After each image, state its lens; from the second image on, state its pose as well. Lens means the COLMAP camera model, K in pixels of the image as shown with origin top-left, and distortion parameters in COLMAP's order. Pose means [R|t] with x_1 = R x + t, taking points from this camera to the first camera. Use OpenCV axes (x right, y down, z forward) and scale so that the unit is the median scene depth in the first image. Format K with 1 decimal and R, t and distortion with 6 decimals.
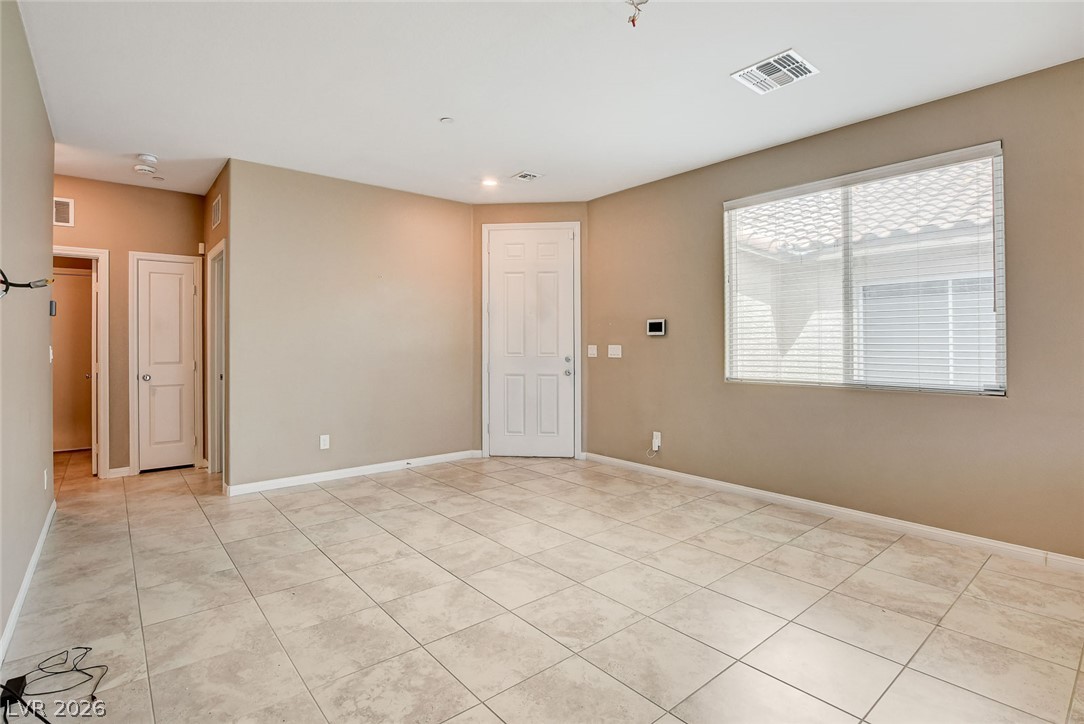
lens RADIAL K [[526.0, 0, 548.5], [0, 526.0, 342.6], [0, 0, 1]] dist [-0.013189, 0.000220]
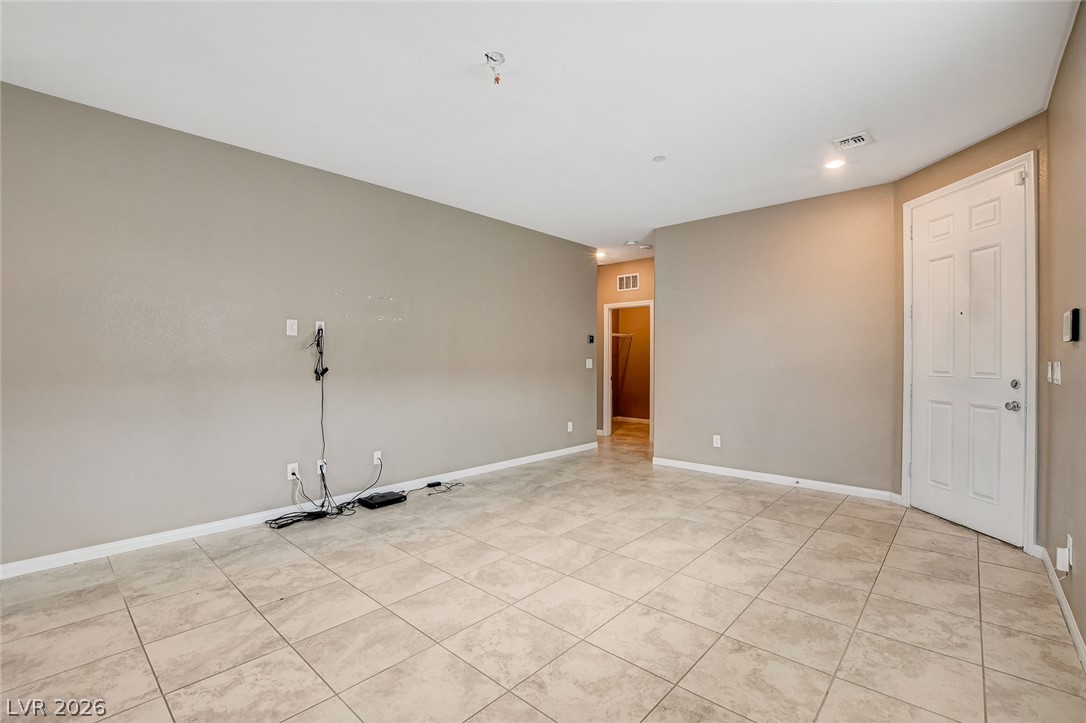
lens RADIAL K [[474.7, 0, 543.9], [0, 474.7, 363.4], [0, 0, 1]] dist [-0.012615, 0.000744]
pose [[0.138497, 0.006529, -0.990341, 0.735132], [0.005583, 0.999957, 0.007374, 0.001600], [0.990347, -0.006550, 0.138454, 0.574974]]
